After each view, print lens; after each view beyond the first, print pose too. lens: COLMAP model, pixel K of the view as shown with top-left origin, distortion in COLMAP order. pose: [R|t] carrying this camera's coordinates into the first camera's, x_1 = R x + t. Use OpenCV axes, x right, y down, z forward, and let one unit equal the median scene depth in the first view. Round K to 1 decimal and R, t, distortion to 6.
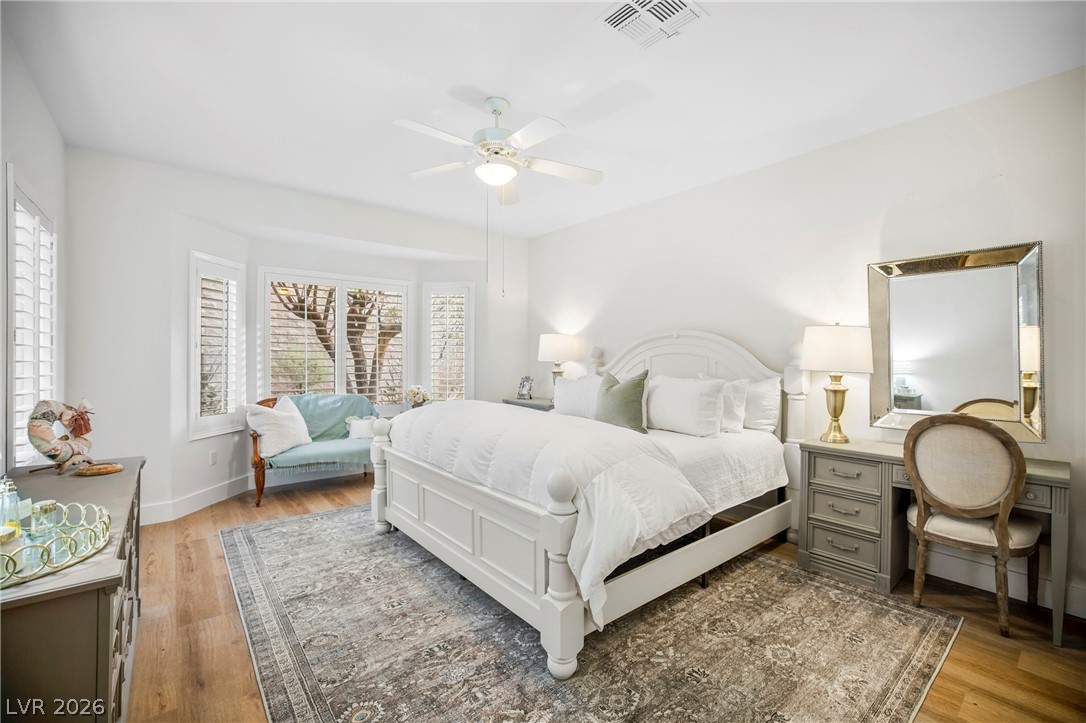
lens RADIAL K [[465.2, 0, 534.7], [0, 465.2, 353.6], [0, 0, 1]] dist [-0.055493, 0.021718]
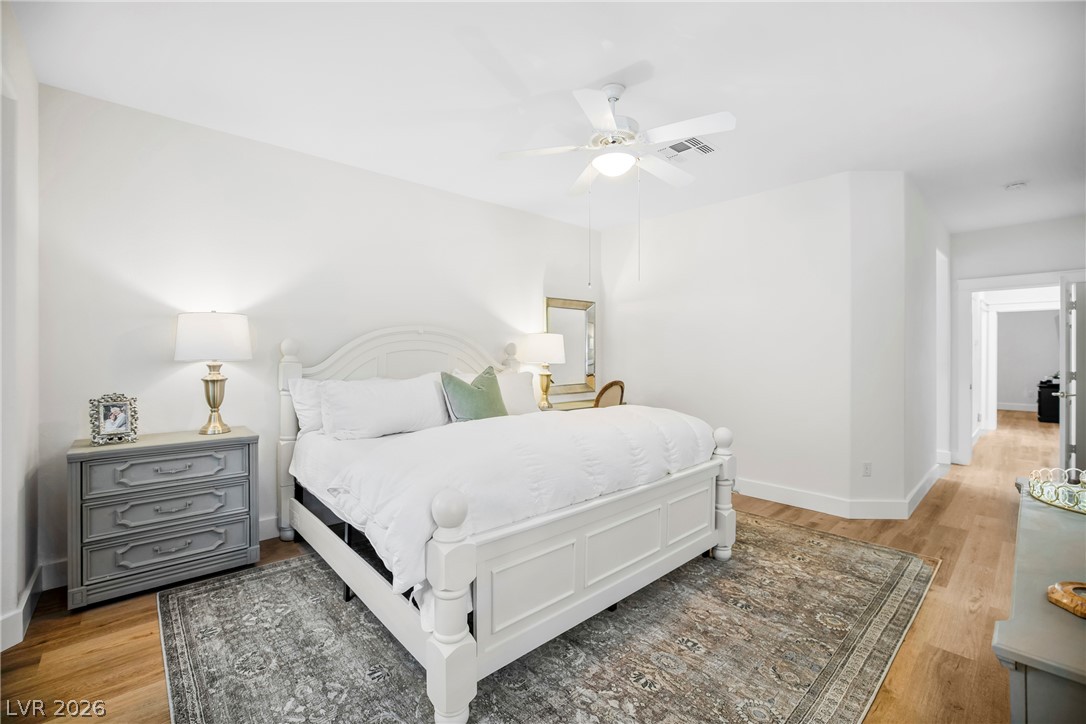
lens RADIAL K [[465.2, 0, 534.7], [0, 465.2, 354.1], [0, 0, 1]] dist [-0.055493, 0.021718]
pose [[-0.047390, -0.024058, 0.998587, -1.231935], [-0.018284, 0.999563, 0.023214, -0.032418], [-0.998709, -0.017158, -0.047809, 1.436533]]
